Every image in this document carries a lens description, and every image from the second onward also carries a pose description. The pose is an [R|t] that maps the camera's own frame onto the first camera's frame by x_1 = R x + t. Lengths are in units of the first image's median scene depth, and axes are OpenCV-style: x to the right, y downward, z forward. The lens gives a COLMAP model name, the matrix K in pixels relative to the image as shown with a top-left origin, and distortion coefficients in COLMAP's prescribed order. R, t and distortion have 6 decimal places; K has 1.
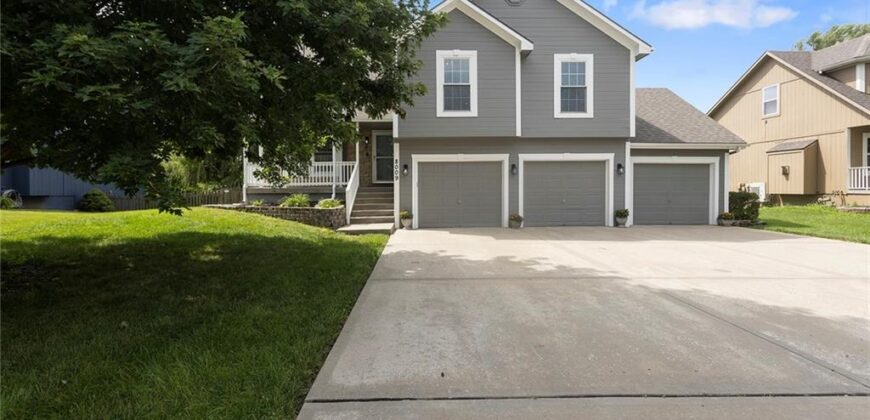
lens RADIAL K [[418.5, 0, 429.8], [0, 418.5, 201.4], [0, 0, 1]] dist [0.000415, 0.000008]
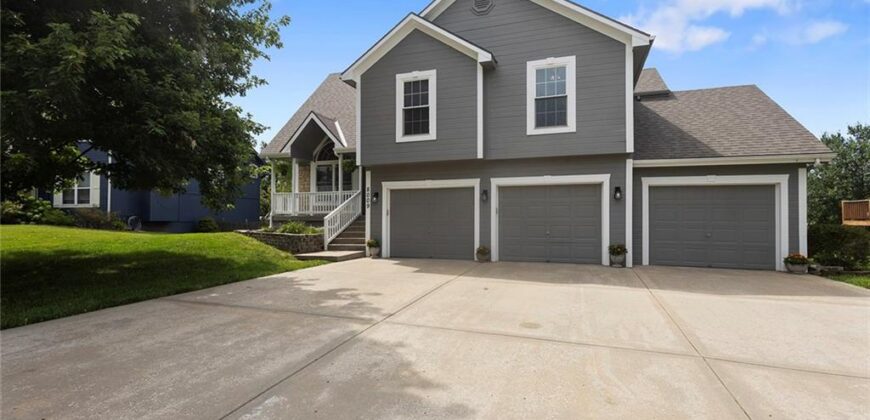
lens RADIAL K [[449.4, 0, 435.0], [0, 449.4, 210.0], [0, 0, 1]] dist [0.019402, 0.000391]
pose [[0.923826, 0.000232, -0.382812, 0.471114], [-0.013401, 0.999407, -0.031733, -0.014915], [0.382577, 0.034446, 0.923281, 0.081999]]
